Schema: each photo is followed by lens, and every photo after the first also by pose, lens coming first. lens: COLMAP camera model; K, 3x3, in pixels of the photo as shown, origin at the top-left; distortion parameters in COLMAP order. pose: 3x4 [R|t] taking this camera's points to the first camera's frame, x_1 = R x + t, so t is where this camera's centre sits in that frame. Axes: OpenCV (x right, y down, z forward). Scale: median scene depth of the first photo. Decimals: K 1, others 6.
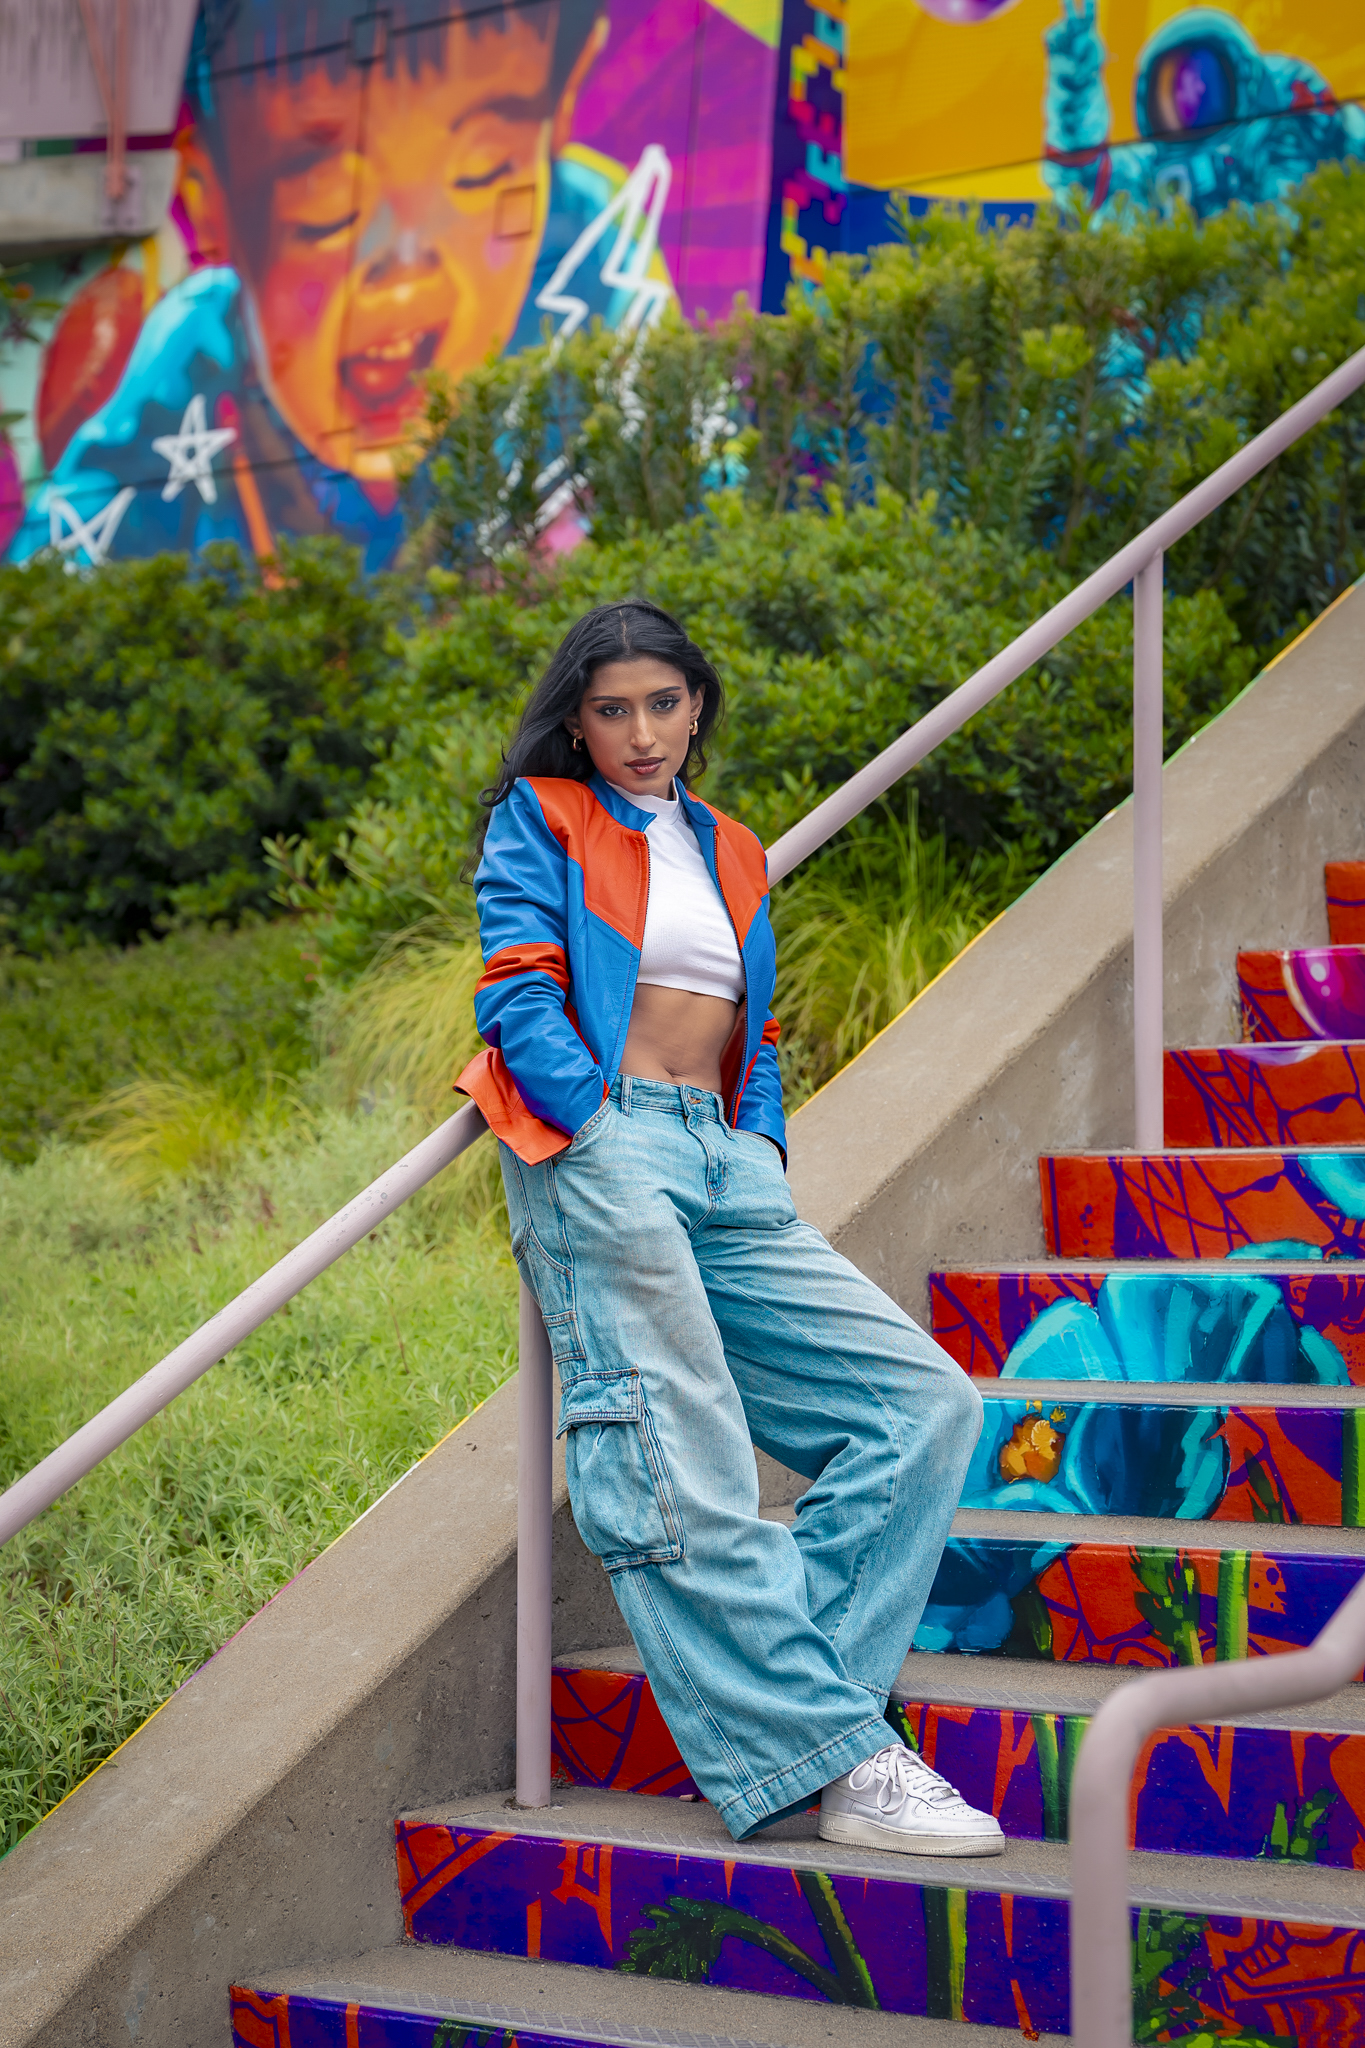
lens RADIAL K [[4150.8, 0, 687.8], [0, 4150.8, 1125.0], [0, 0, 1]] dist [0.016351, -0.201631]
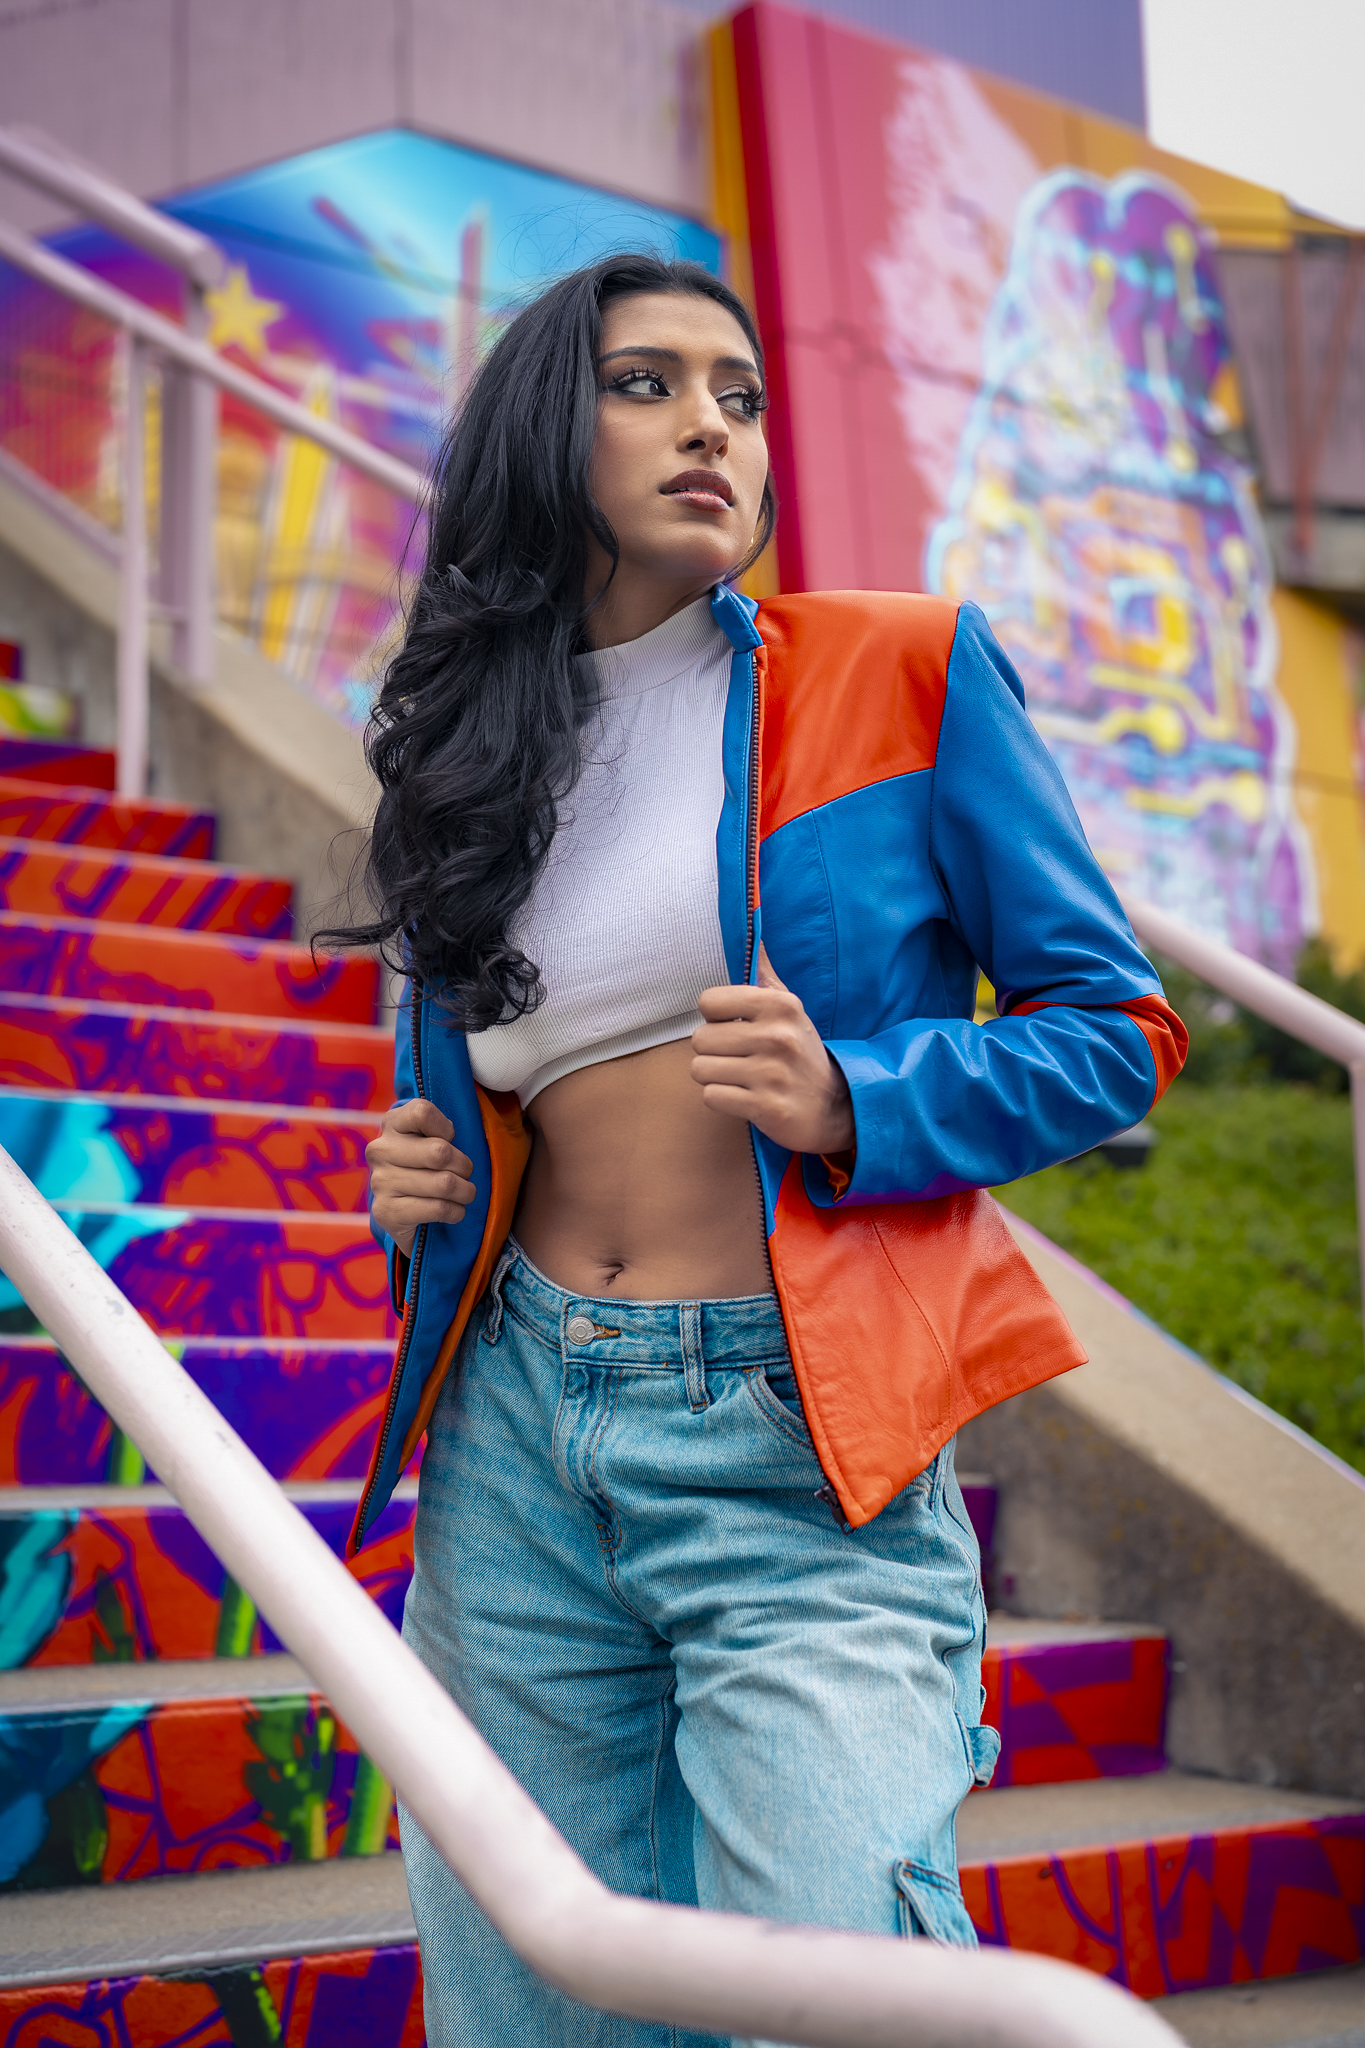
lens RADIAL K [[2996.3, 0, 682.5], [0, 2996.3, 1024.0], [0, 0, 1]] dist [-0.001837, 0.049866]
pose [[0.229320, 0.137028, 0.963657, -0.296318], [-0.022703, 0.990525, -0.135446, 0.040939], [-0.973086, 0.009182, 0.230258, 0.606693]]
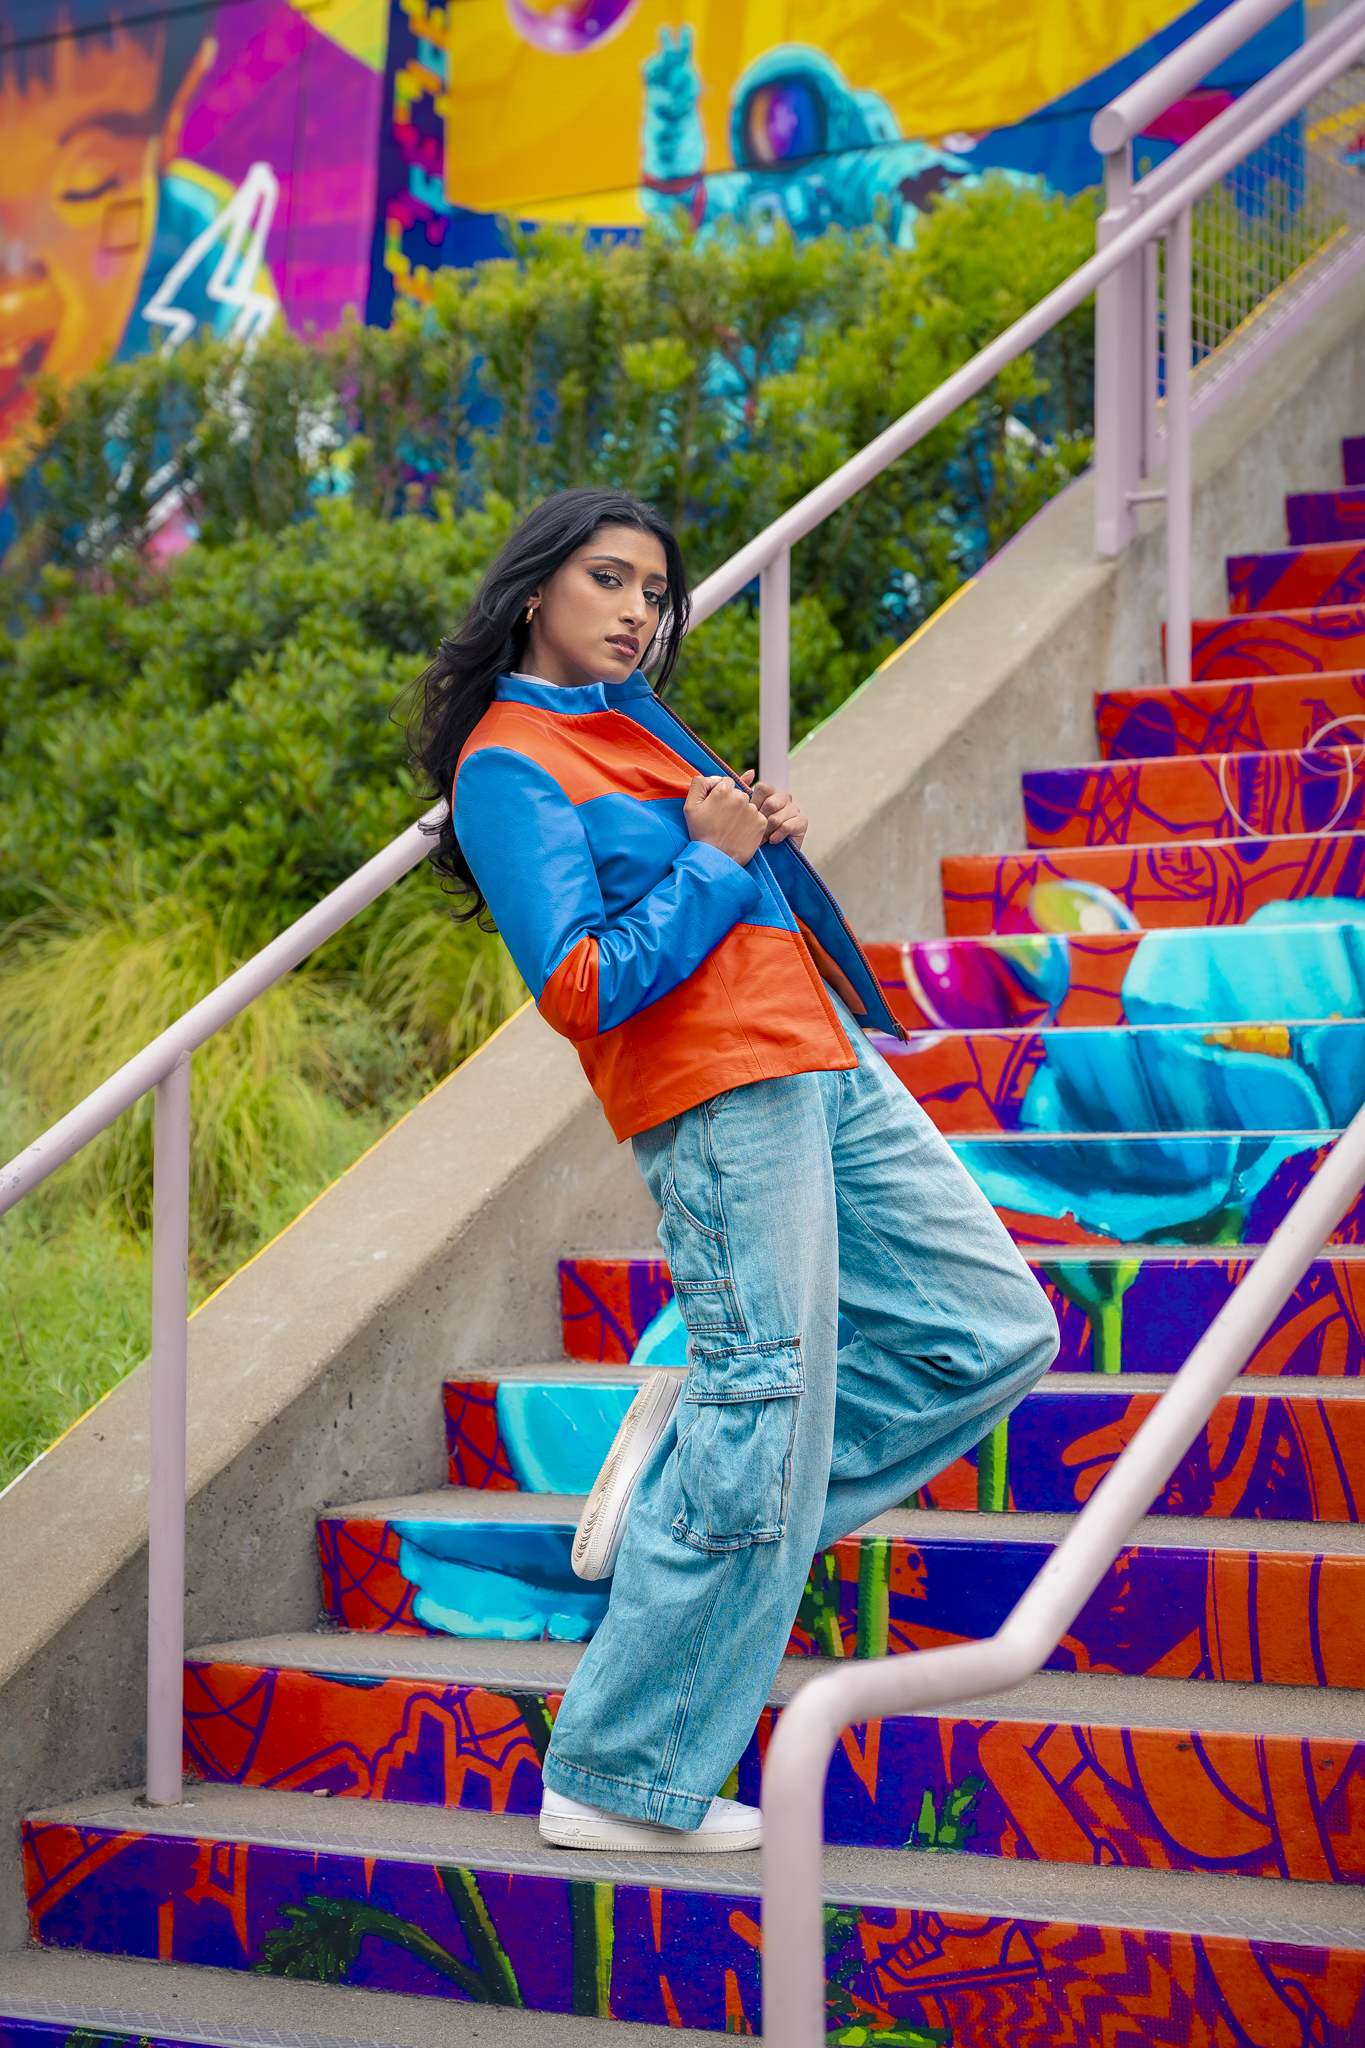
lens RADIAL K [[3988.4, 0, 682.5], [0, 3988.4, 1024.0], [0, 0, 1]] dist [0.004231, 0.020058]
pose [[0.994662, 0.005115, 0.103062, -0.010288], [-0.002398, 0.999647, -0.026467, 0.003667], [-0.103161, 0.026079, 0.994323, 0.035821]]
